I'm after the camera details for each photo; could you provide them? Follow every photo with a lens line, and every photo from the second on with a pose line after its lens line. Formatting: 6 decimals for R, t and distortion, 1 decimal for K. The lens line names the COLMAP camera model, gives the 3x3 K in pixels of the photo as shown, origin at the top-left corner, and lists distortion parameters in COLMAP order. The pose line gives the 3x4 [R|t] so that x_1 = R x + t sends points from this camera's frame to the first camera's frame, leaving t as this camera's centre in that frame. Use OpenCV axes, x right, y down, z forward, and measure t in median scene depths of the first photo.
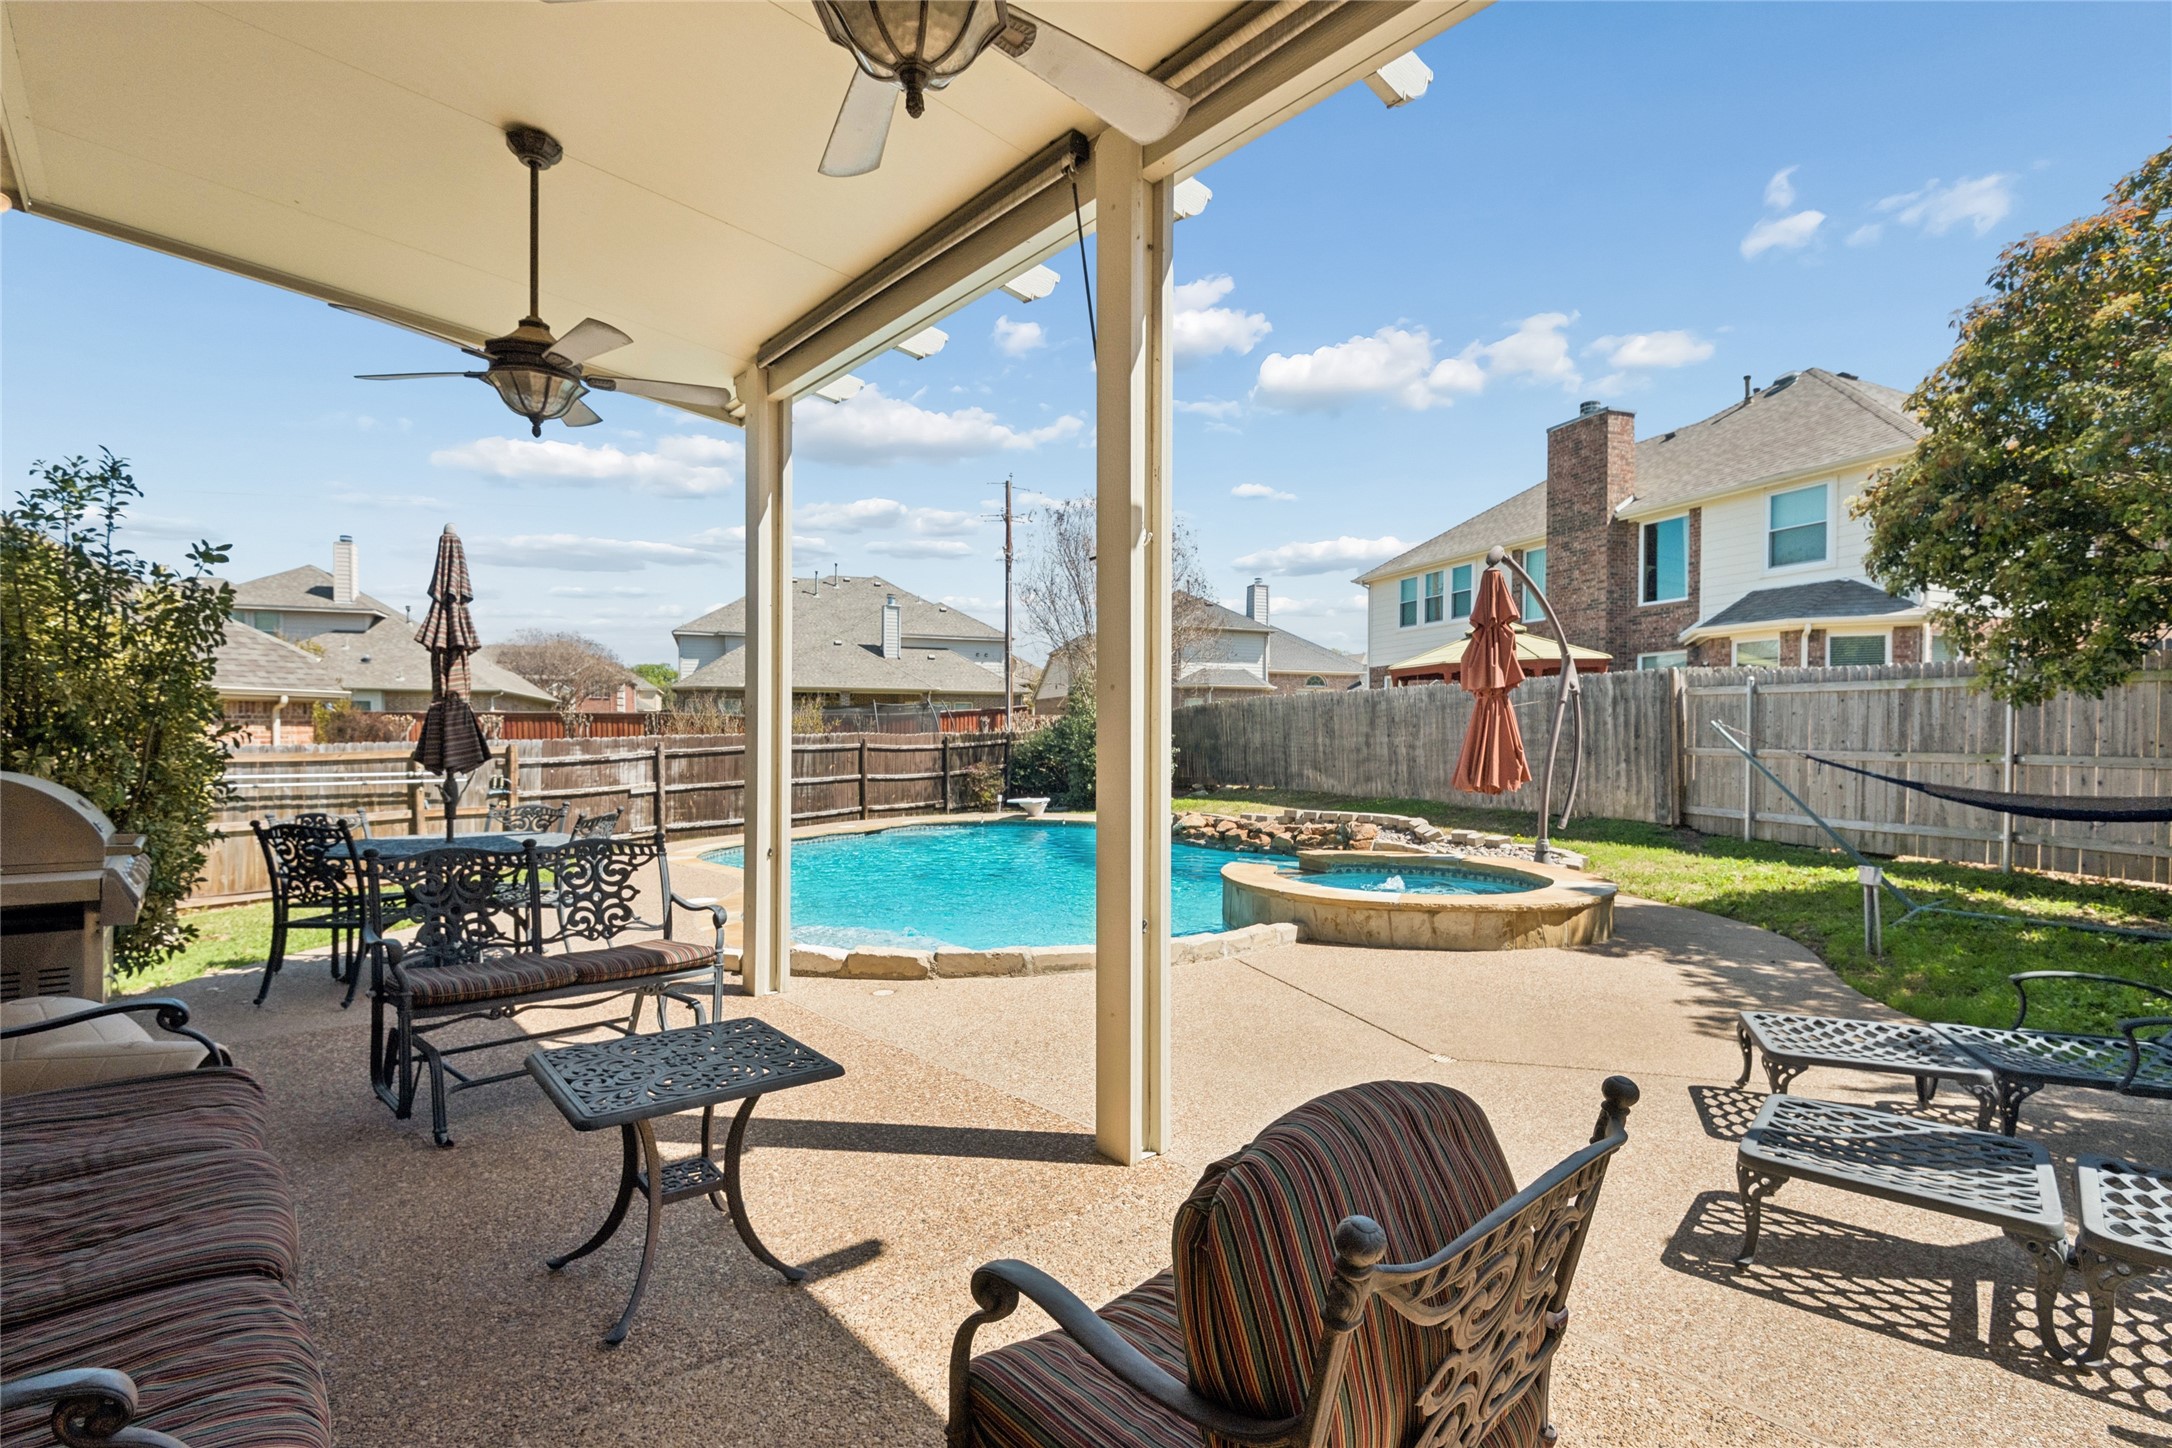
lens RADIAL K [[988.4, 0, 1081.6], [0, 988.4, 730.4], [0, 0, 1]] dist [0.026037, -0.012461]
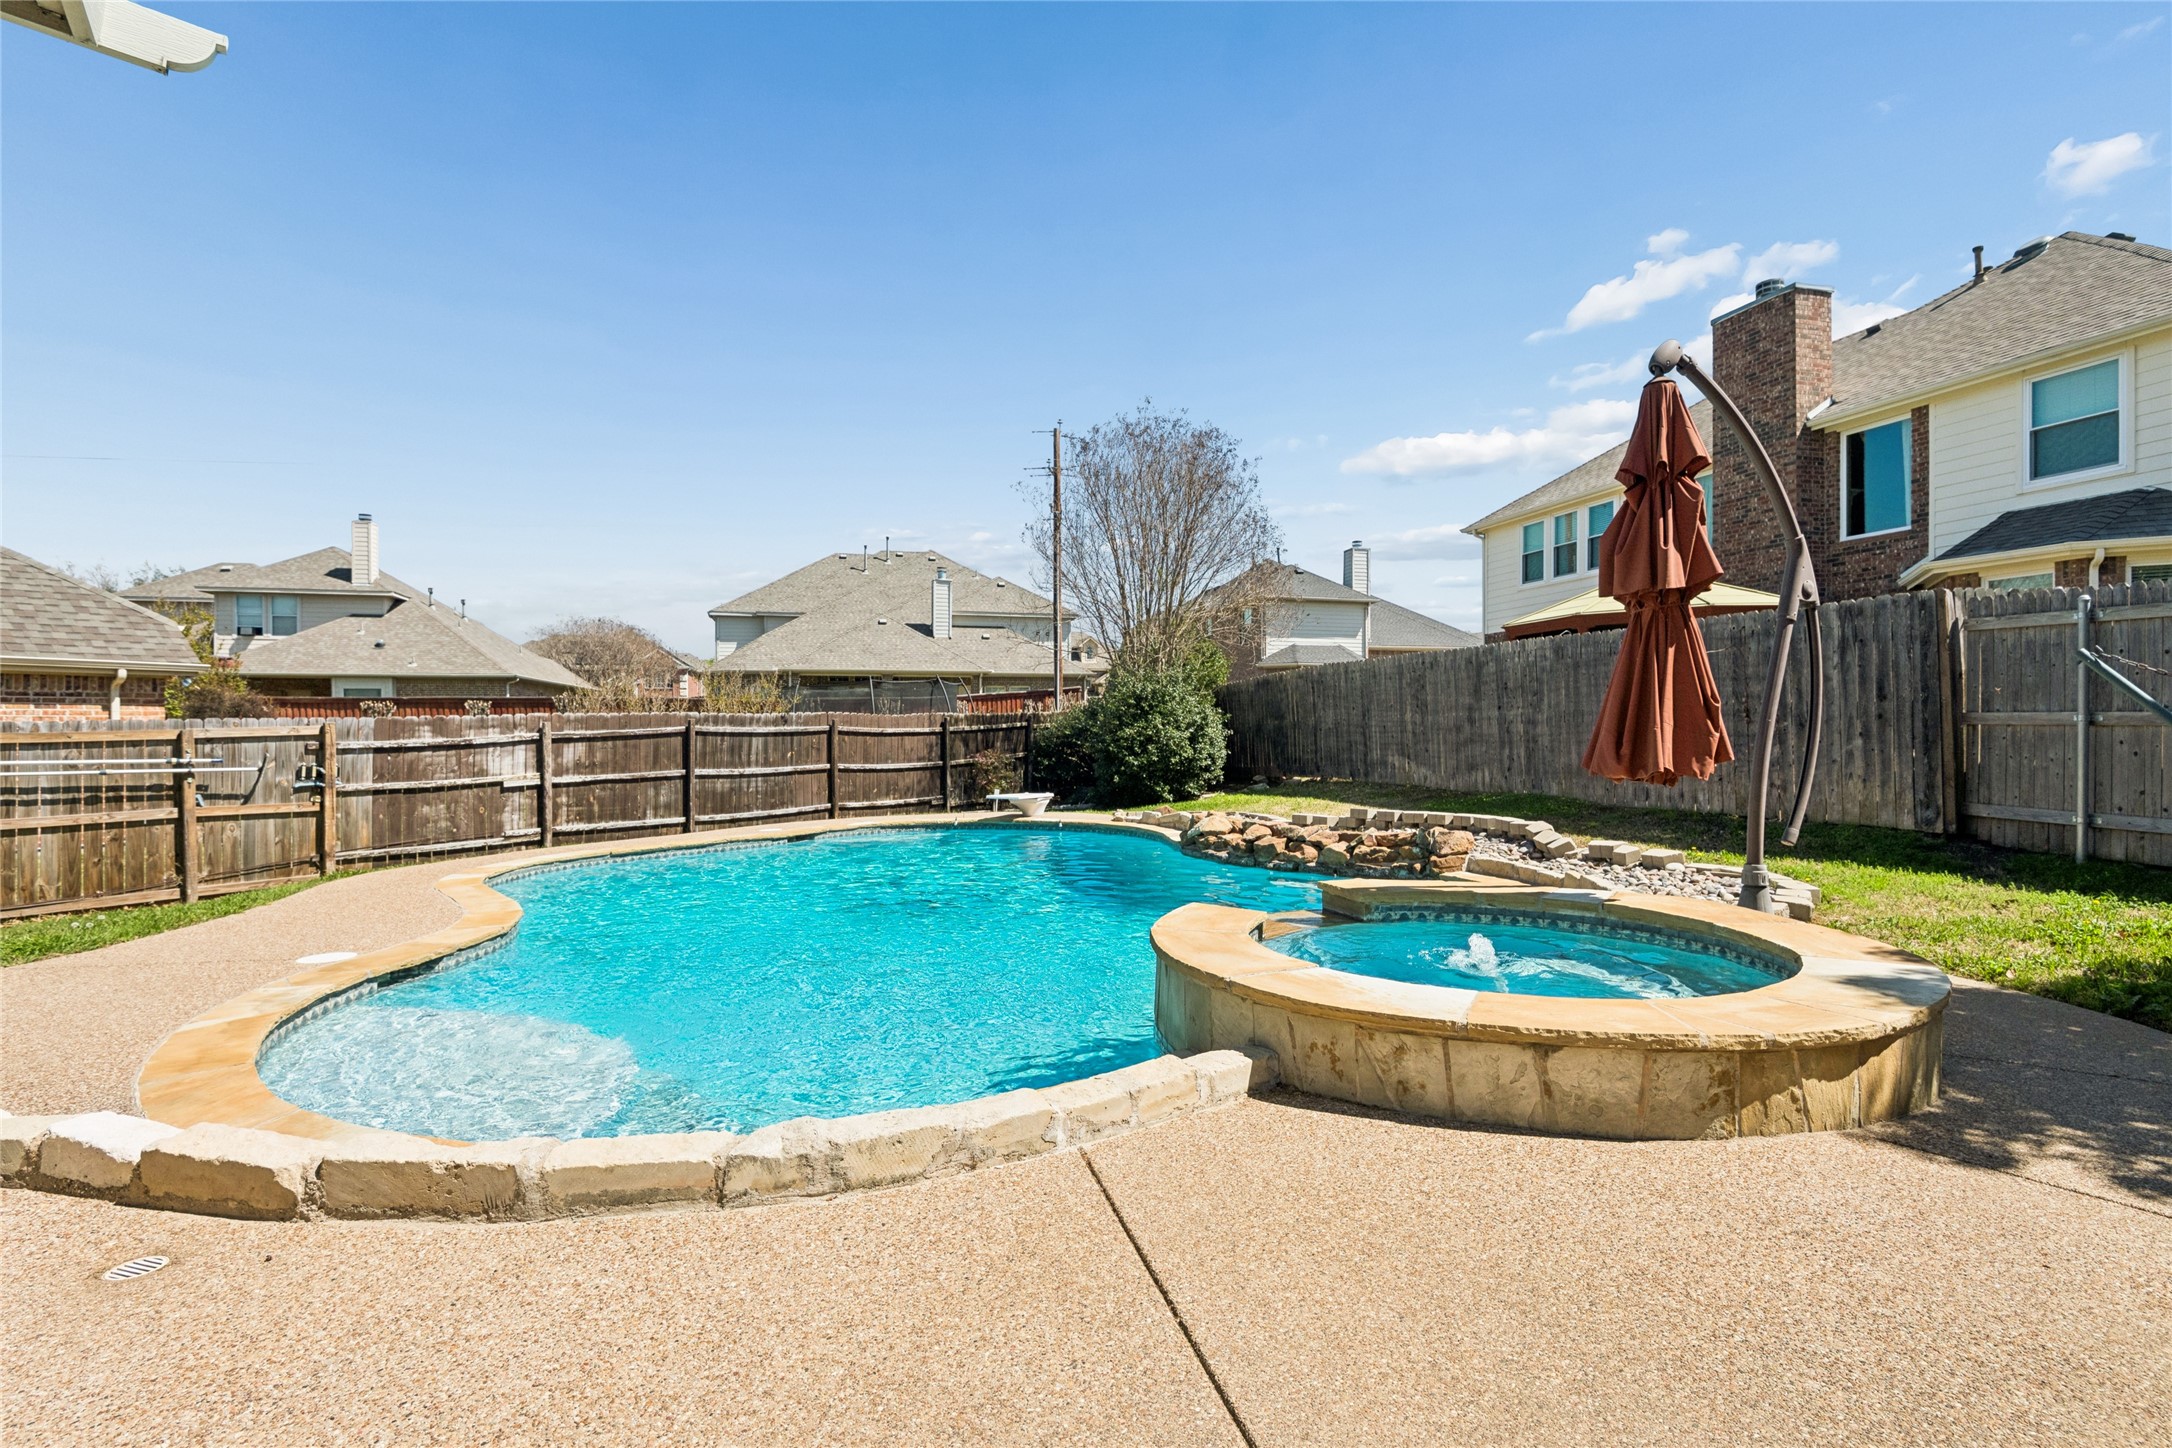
lens RADIAL K [[1043.7, 0, 1086.0], [0, 1043.7, 724.0], [0, 0, 1]] dist [0.013154, -0.014048]
pose [[0.995854, -0.006173, -0.090754, 0.077275], [0.006351, 0.999978, 0.001670, 0.014537], [0.090742, -0.002239, 0.995872, 0.206160]]
